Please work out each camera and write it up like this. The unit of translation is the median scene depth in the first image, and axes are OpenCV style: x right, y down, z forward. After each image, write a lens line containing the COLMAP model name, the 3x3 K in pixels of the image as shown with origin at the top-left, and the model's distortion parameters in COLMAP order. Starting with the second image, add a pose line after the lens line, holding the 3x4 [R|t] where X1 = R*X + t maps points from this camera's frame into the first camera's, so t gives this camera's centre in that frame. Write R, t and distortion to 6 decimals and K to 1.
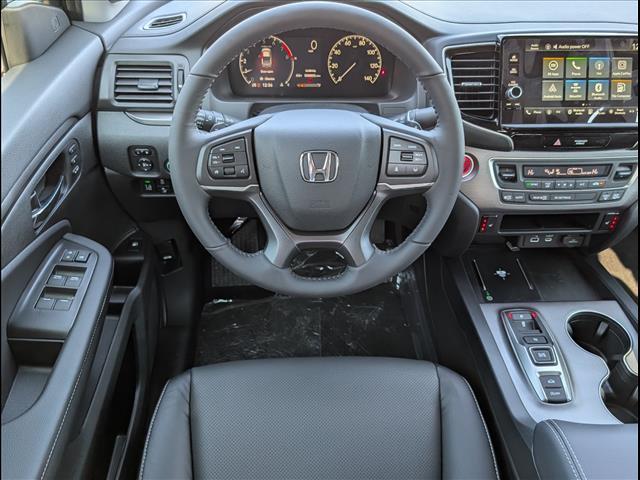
lens RADIAL K [[540.9, 0, 320.0], [0, 540.9, 240.0], [0, 0, 1]] dist [0.004187, -0.010790]
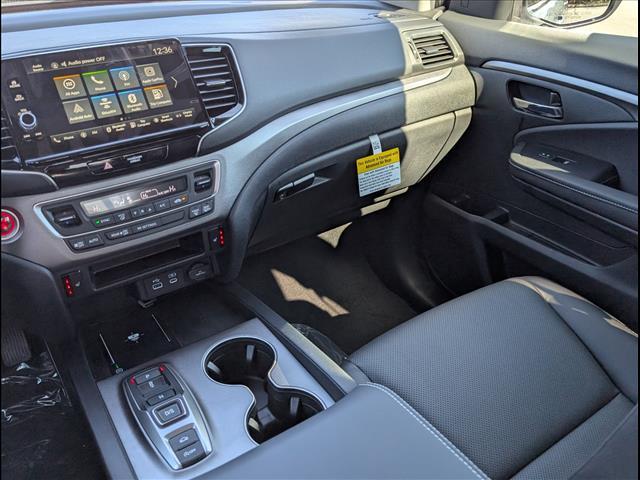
lens RADIAL K [[540.9, 0, 320.0], [0, 540.9, 240.0], [0, 0, 1]] dist [0.004187, -0.010790]
pose [[0.849260, -0.294142, 0.438450, 0.317671], [0.369829, 0.924085, -0.096405, 0.134914], [-0.376808, 0.244024, 0.893570, 0.141731]]
